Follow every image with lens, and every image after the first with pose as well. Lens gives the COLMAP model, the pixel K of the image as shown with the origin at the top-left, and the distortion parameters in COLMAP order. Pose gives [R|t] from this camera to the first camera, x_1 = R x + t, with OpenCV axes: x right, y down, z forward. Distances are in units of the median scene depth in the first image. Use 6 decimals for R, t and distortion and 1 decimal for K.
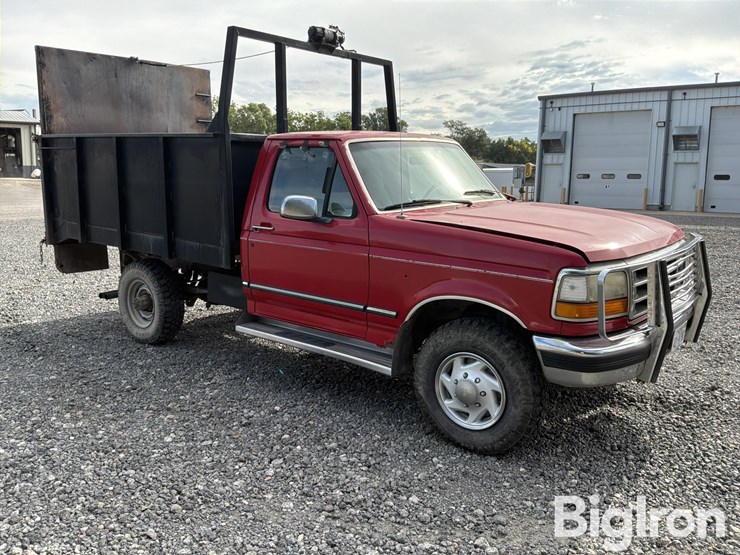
lens RADIAL K [[613.8, 0, 368.5], [0, 613.8, 278.8], [0, 0, 1]] dist [0.141558, -0.289695]
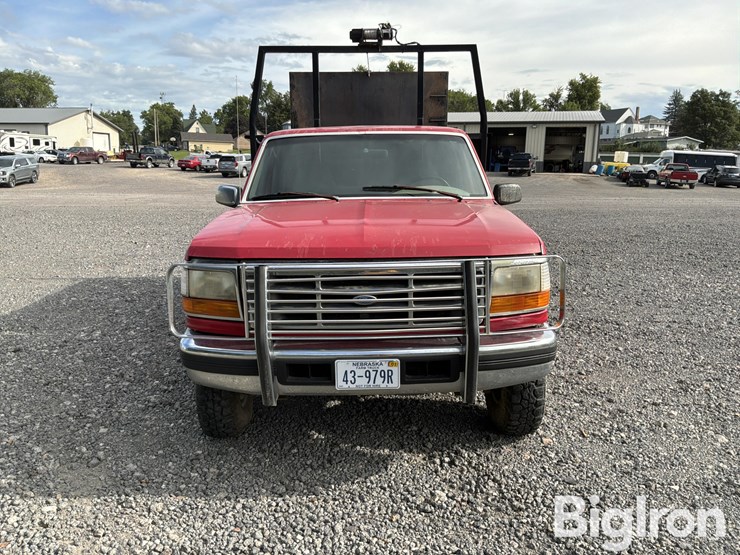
lens RADIAL K [[613.8, 0, 368.5], [0, 613.8, 278.8], [0, 0, 1]] dist [0.141558, -0.289695]
pose [[0.633030, 0.136227, -0.762047, 0.943796], [-0.131866, 0.988983, 0.067254, -0.070358], [0.762814, 0.057914, 0.644020, 0.429514]]
